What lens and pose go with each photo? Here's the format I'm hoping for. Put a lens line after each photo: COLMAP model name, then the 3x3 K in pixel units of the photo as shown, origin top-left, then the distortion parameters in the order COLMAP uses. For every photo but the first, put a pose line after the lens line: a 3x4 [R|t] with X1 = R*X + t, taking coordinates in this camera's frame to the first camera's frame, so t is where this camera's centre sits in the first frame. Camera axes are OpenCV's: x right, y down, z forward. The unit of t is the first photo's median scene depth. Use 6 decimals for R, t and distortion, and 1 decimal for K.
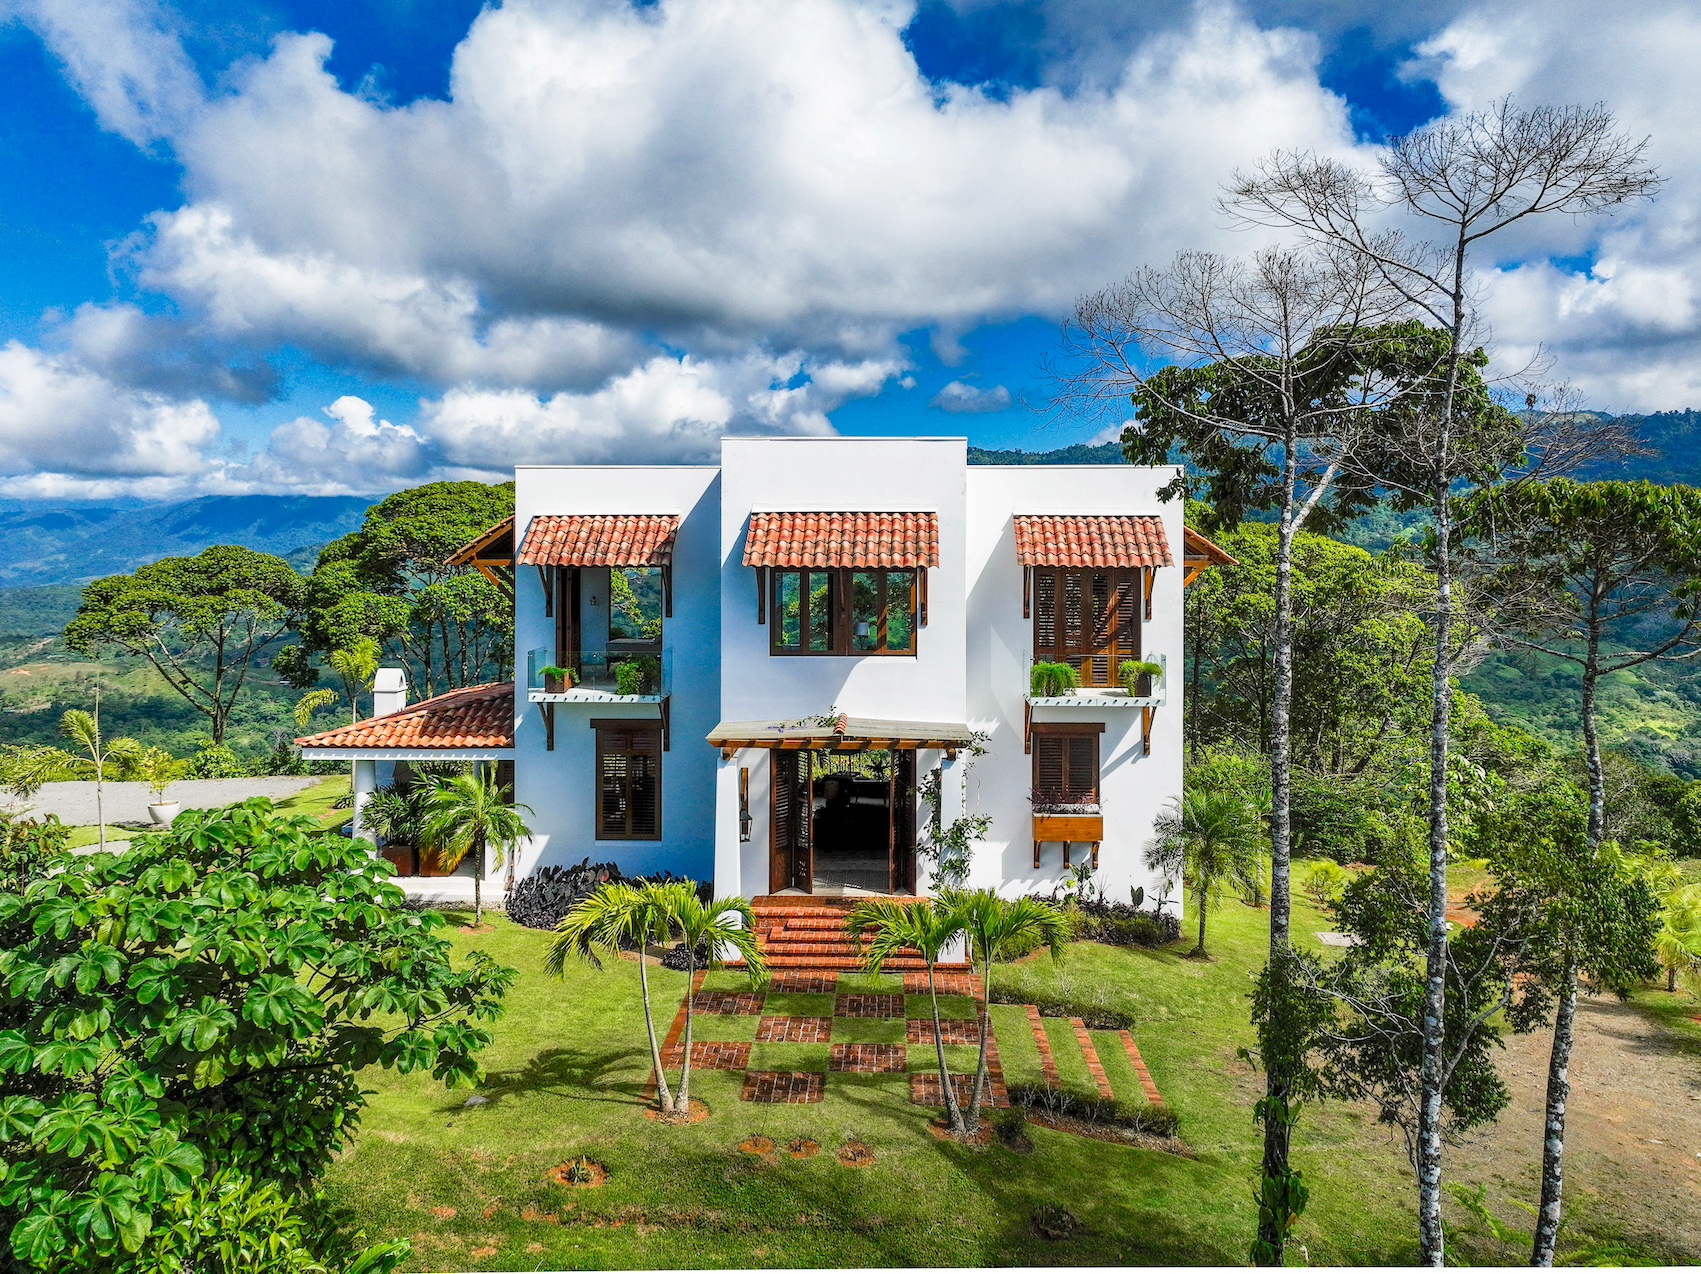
lens RADIAL K [[1332.5, 0, 850.7], [0, 1332.5, 631.3], [0, 0, 1]] dist [0.005470, 0.004362]
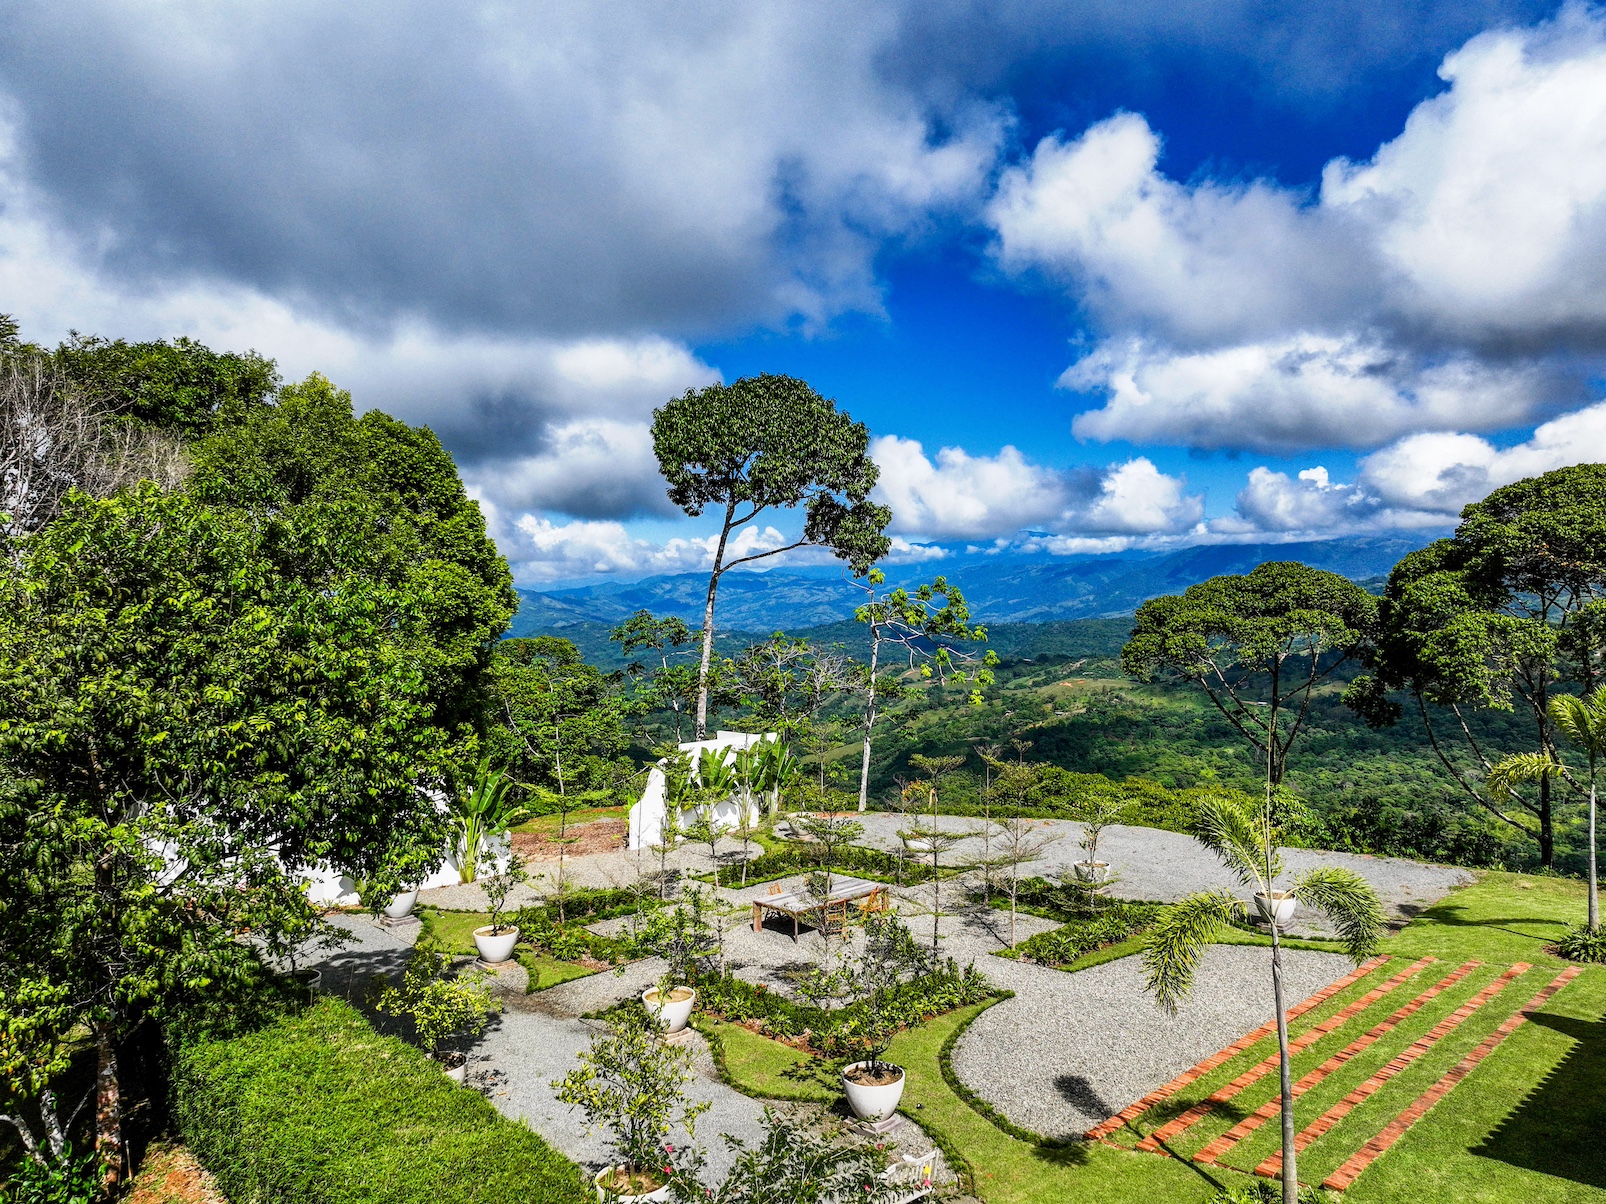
lens RADIAL K [[1127.6, 0, 802.7], [0, 1127.6, 603.2], [0, 0, 1]] dist [0.010490, 0.004114]
pose [[0.708377, -0.008187, -0.705787, -0.168846], [-0.026298, 0.998932, -0.037982, 0.000914], [0.705344, 0.045467, 0.707405, 0.249717]]
